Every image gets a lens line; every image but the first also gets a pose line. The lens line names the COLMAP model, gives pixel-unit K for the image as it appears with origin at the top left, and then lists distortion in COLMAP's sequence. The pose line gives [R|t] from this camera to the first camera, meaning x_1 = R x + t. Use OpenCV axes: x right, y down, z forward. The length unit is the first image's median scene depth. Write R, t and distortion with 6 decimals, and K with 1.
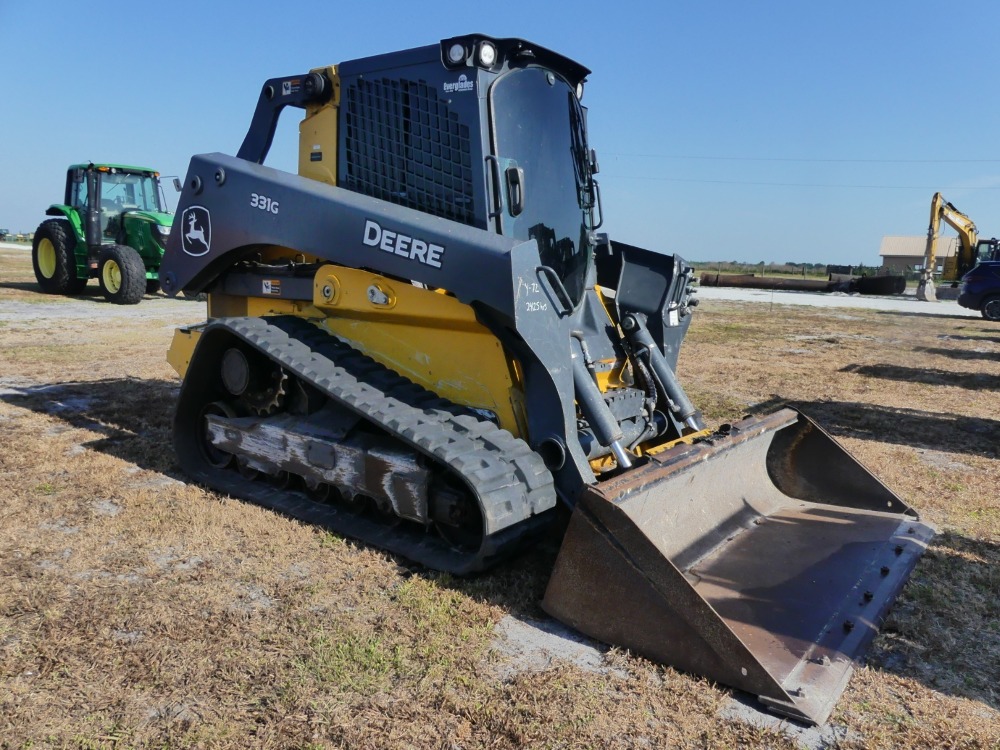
lens RADIAL K [[766.3, 0, 500.0], [0, 766.3, 375.0], [0, 0, 1]] dist [0.001426, -0.001863]
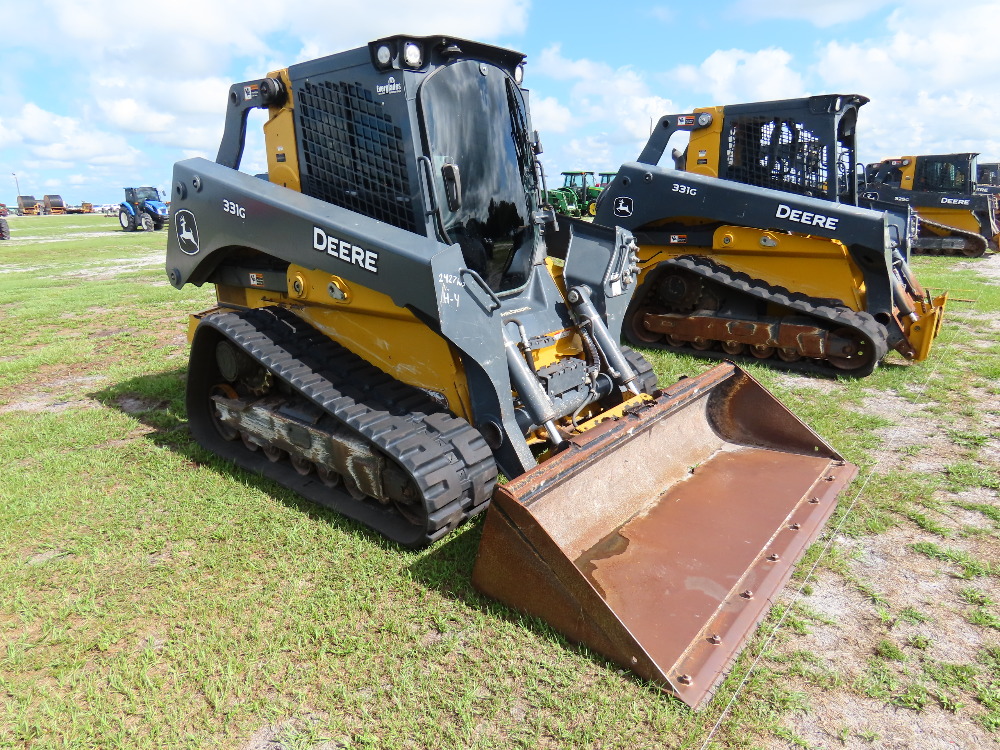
lens RADIAL K [[636.2, 0, 500.0], [0, 636.2, 375.0], [0, 0, 1]] dist [0.008594, 0.001105]
pose [[0.996463, -0.052071, -0.065949, 0.126254], [0.060784, 0.988582, 0.137879, -0.094407], [0.058016, -0.141400, 0.988251, 0.086429]]
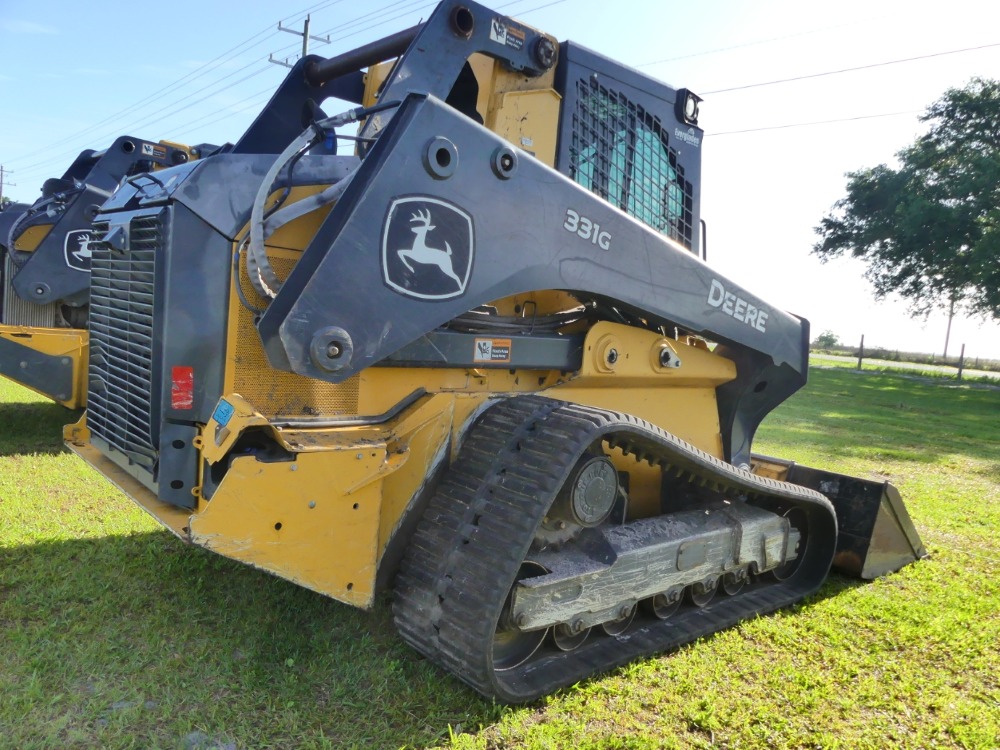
lens RADIAL K [[755.9, 0, 496.5], [0, 755.9, 389.1], [0, 0, 1]] dist [-0.007313, -0.003273]
pose [[0.200306, -0.114413, 0.973030, -1.012753], [0.061360, 0.992673, 0.104091, -0.166237], [-0.977810, 0.038855, 0.205859, 0.984631]]
